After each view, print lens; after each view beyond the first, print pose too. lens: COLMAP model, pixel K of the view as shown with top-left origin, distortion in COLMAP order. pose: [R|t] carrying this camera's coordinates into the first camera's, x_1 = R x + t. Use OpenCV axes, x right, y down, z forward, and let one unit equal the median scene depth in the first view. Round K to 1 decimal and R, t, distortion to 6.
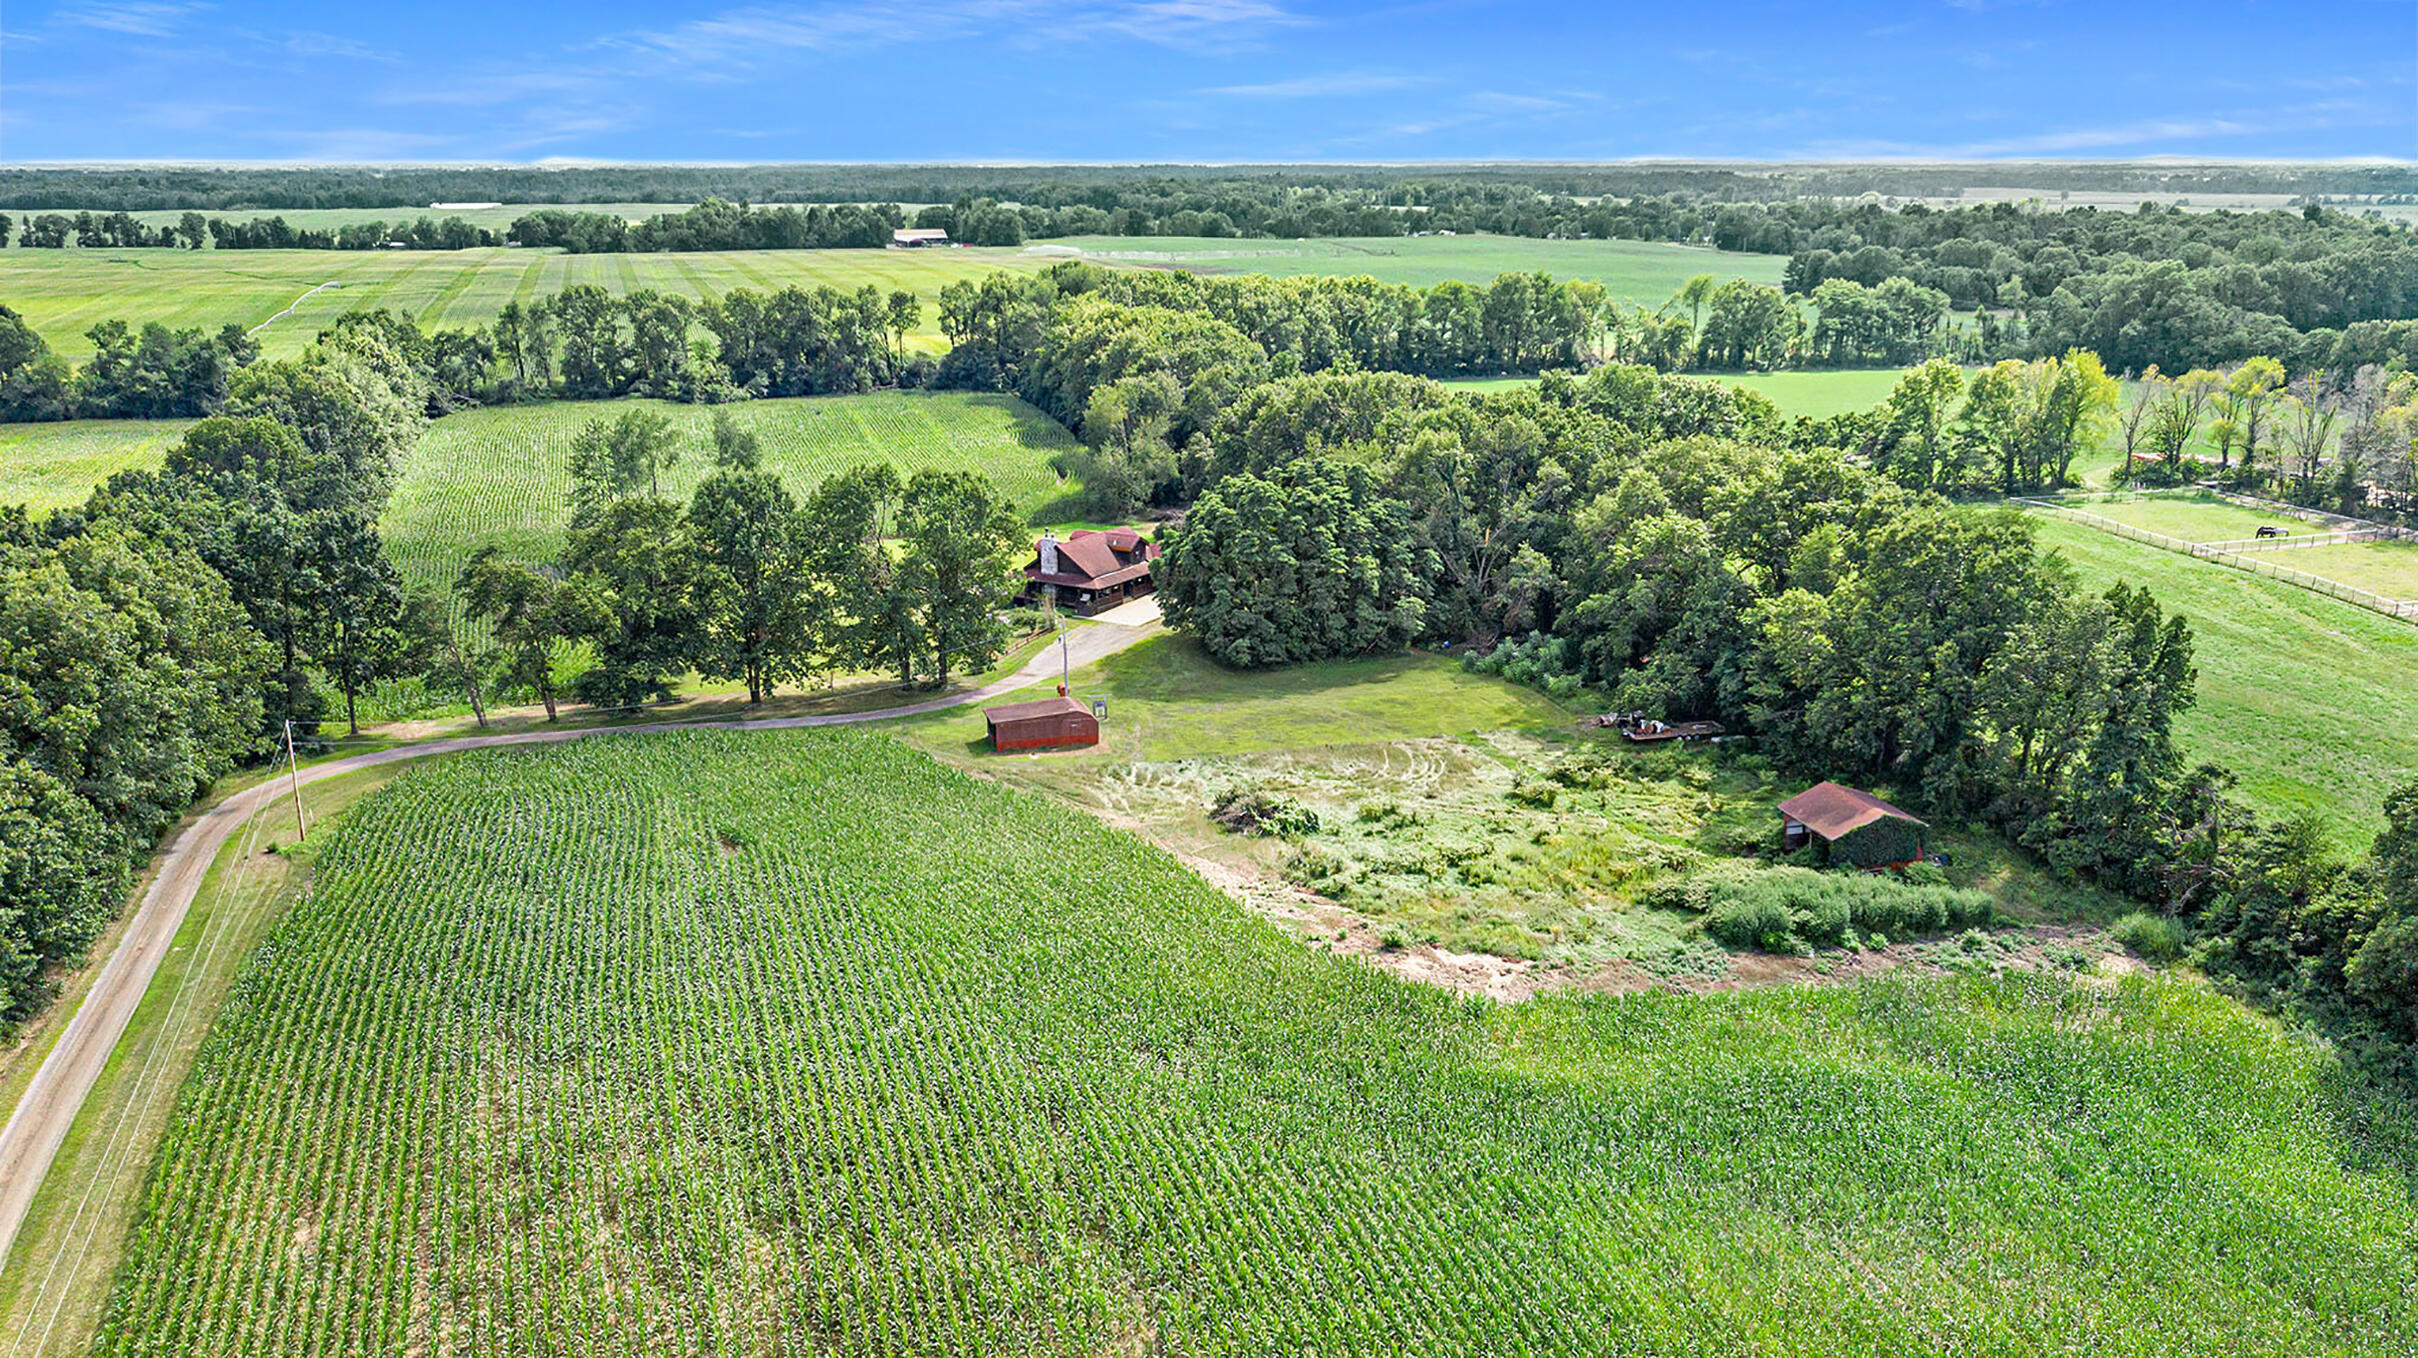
lens RADIAL K [[1939.6, 0, 1209.0], [0, 1939.6, 679.0], [0, 0, 1]] dist [-0.000604, 0.013122]
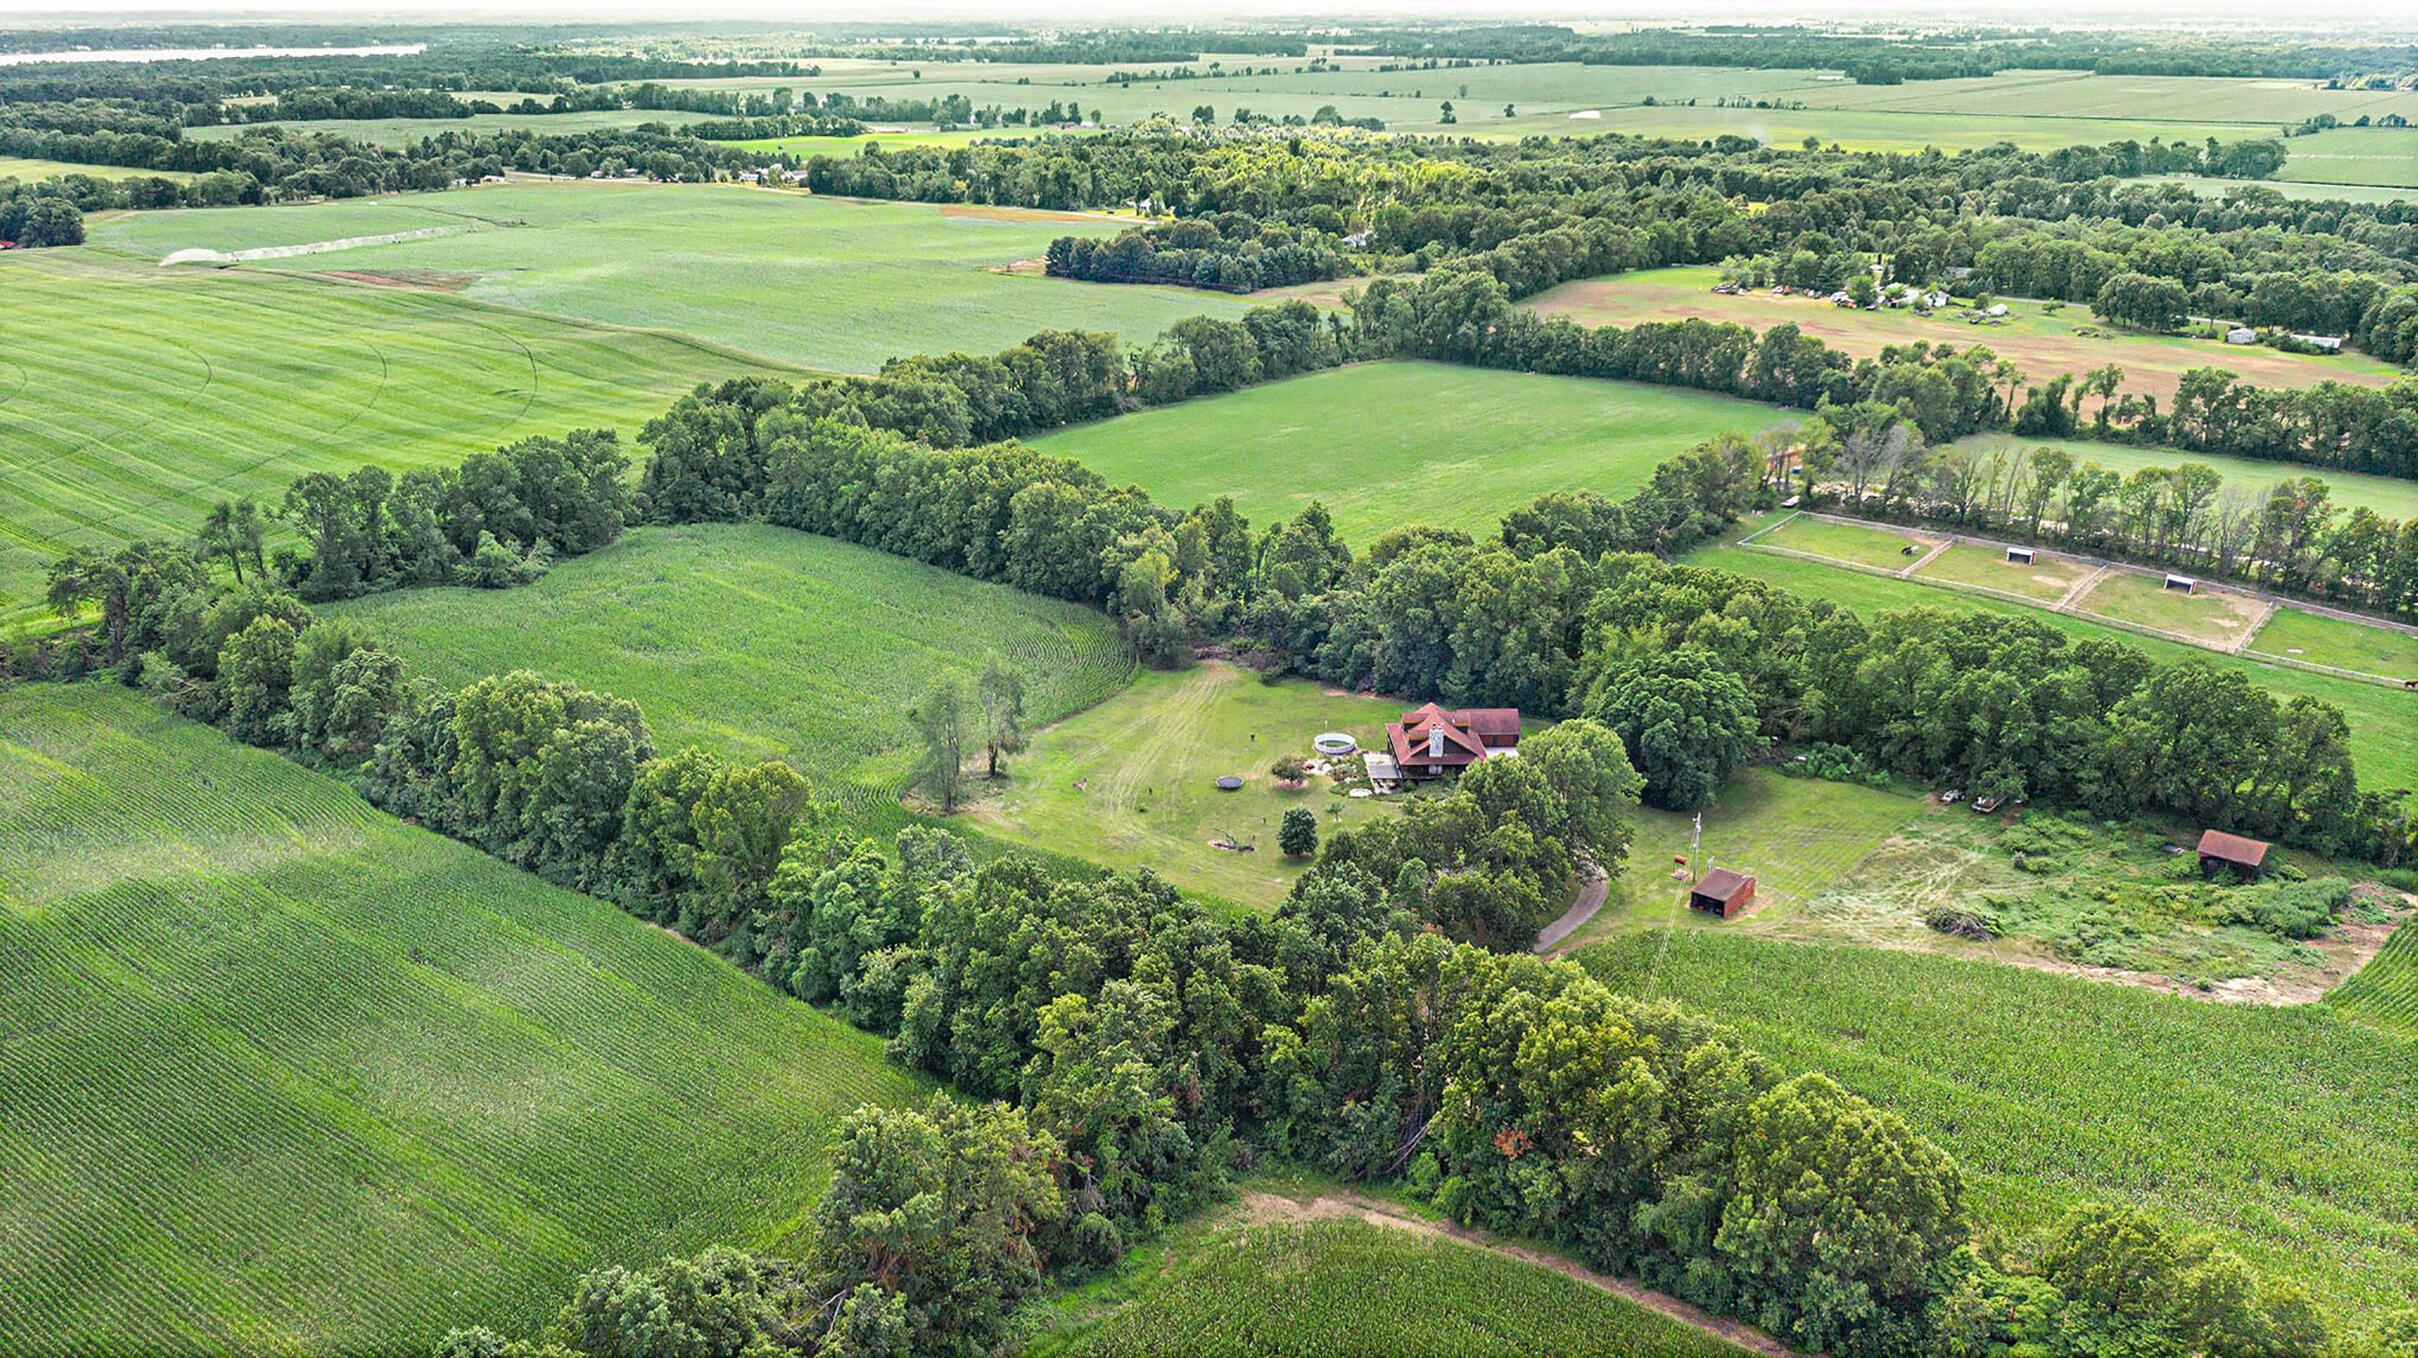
lens RADIAL K [[1939.6, 0, 1209.0], [0, 1939.6, 679.0], [0, 0, 1]] dist [-0.000604, 0.013122]
pose [[0.822855, -0.185976, 0.536957, -0.479572], [0.143749, 0.982319, 0.119941, -0.155628], [-0.549769, -0.021507, 0.835040, 0.008787]]
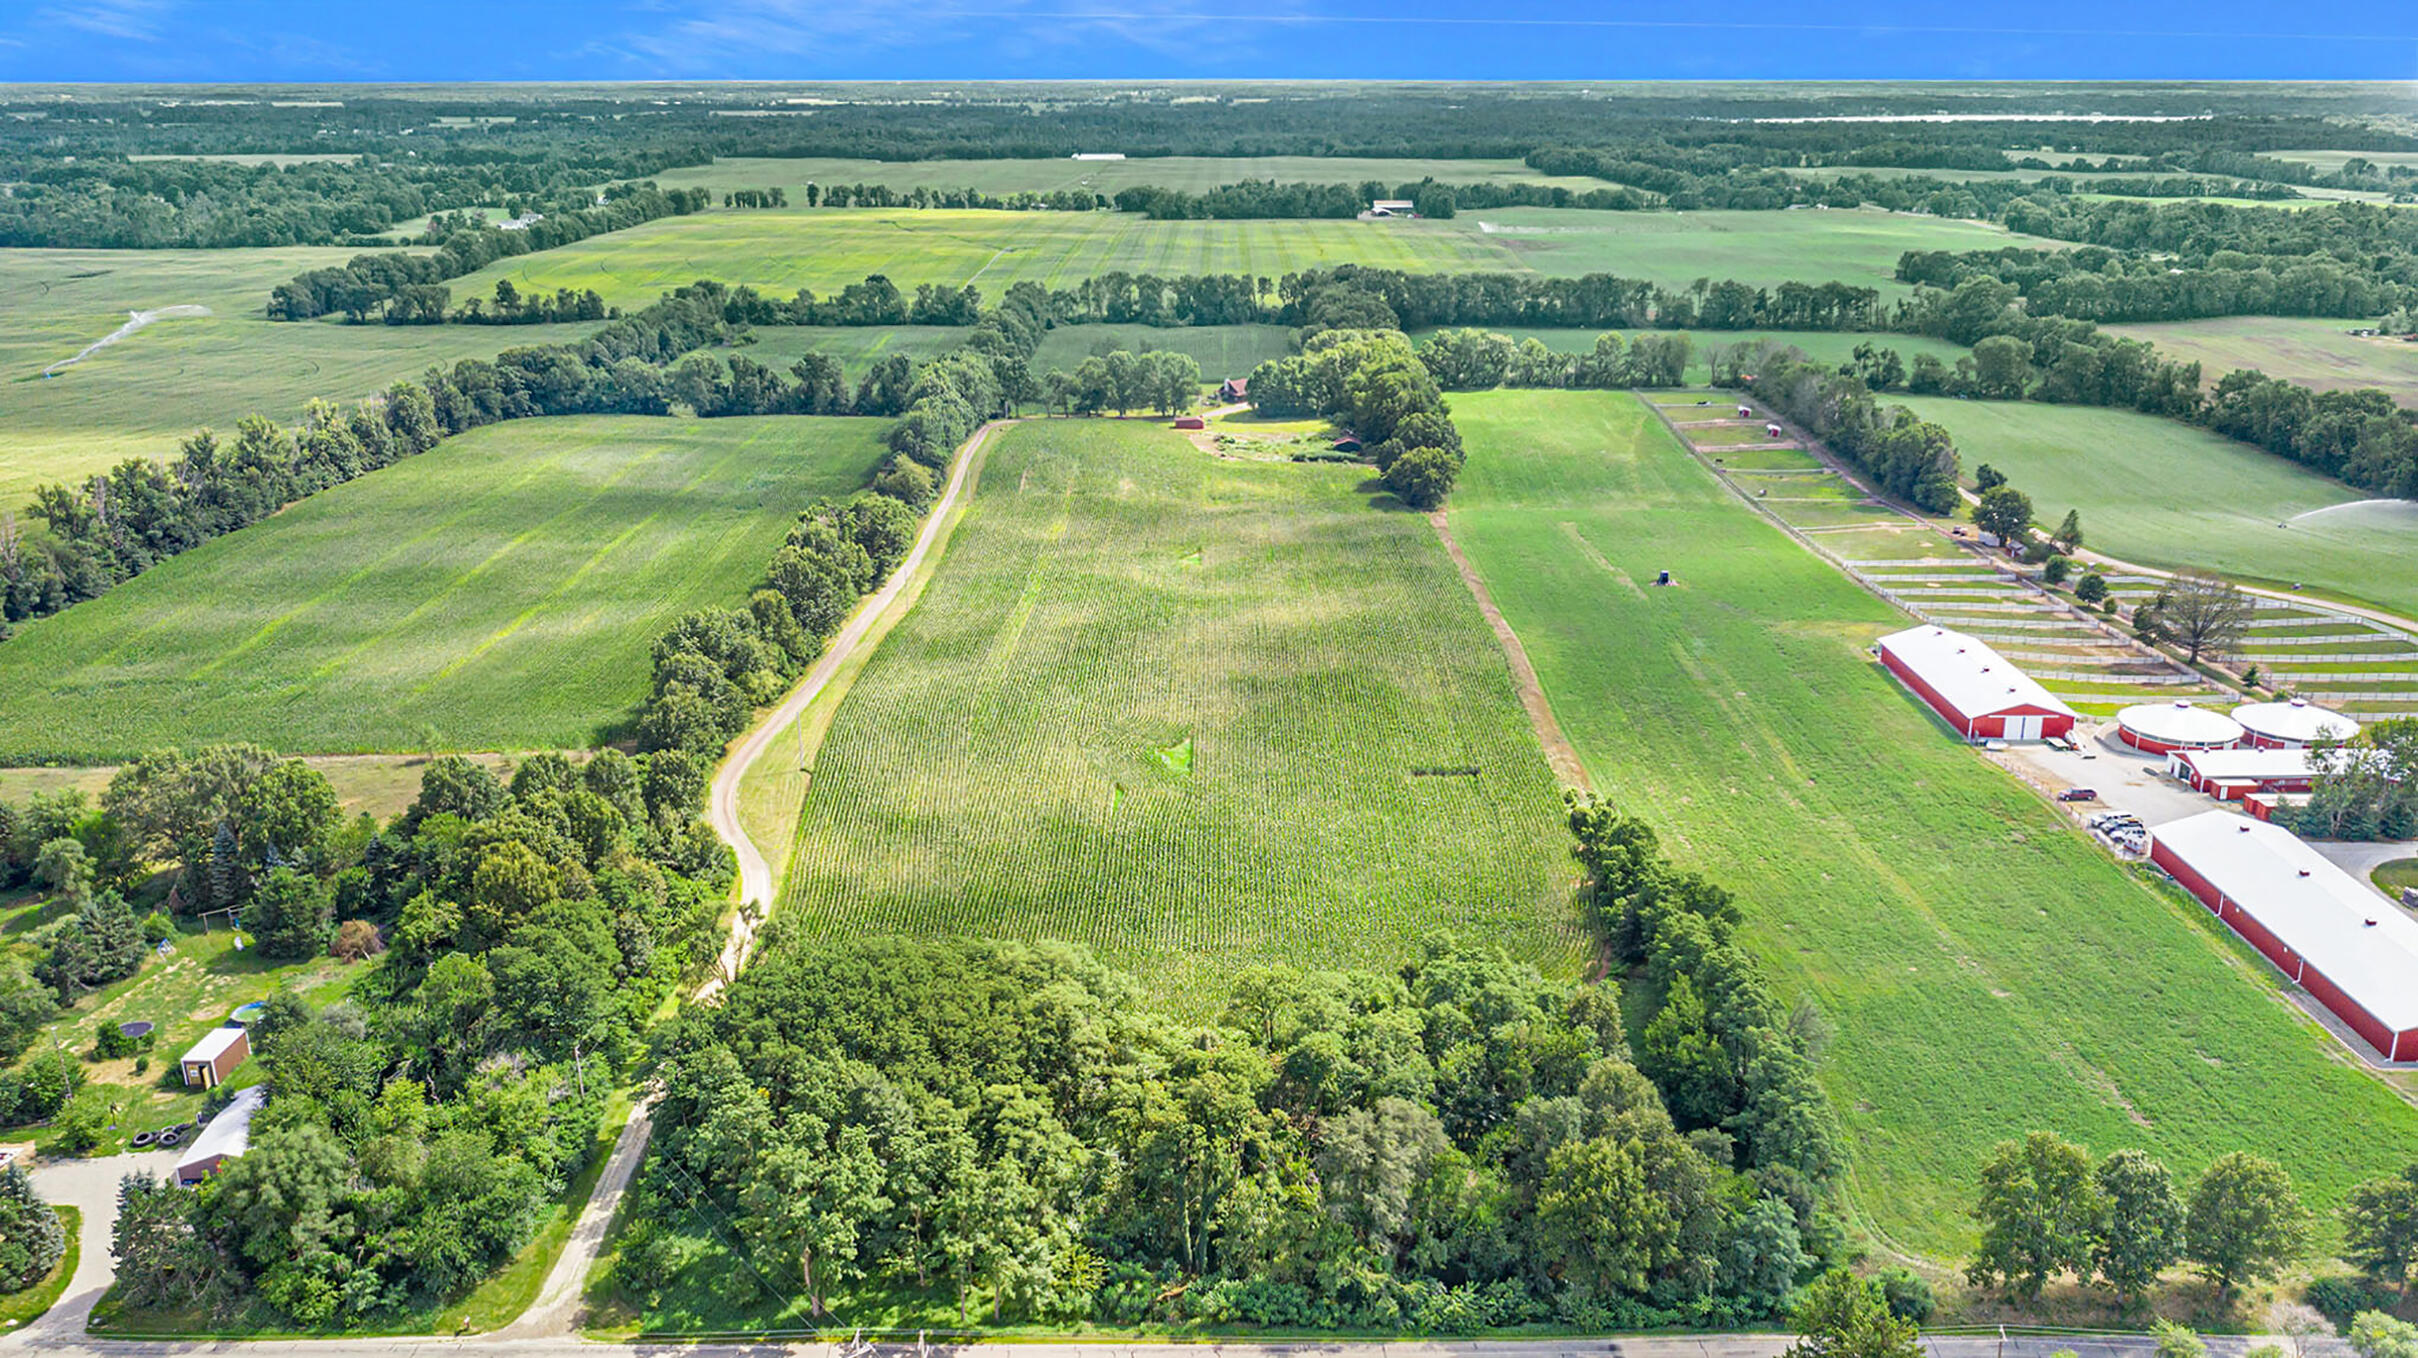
lens RADIAL K [[2023.3, 0, 1209.0], [0, 2023.3, 679.0], [0, 0, 1]] dist [0.010540, 0.006391]
pose [[0.951872, 0.088839, -0.293337, 0.479374], [-0.078727, 0.995829, 0.046127, 0.139822], [0.296212, -0.020813, 0.954896, -1.144093]]
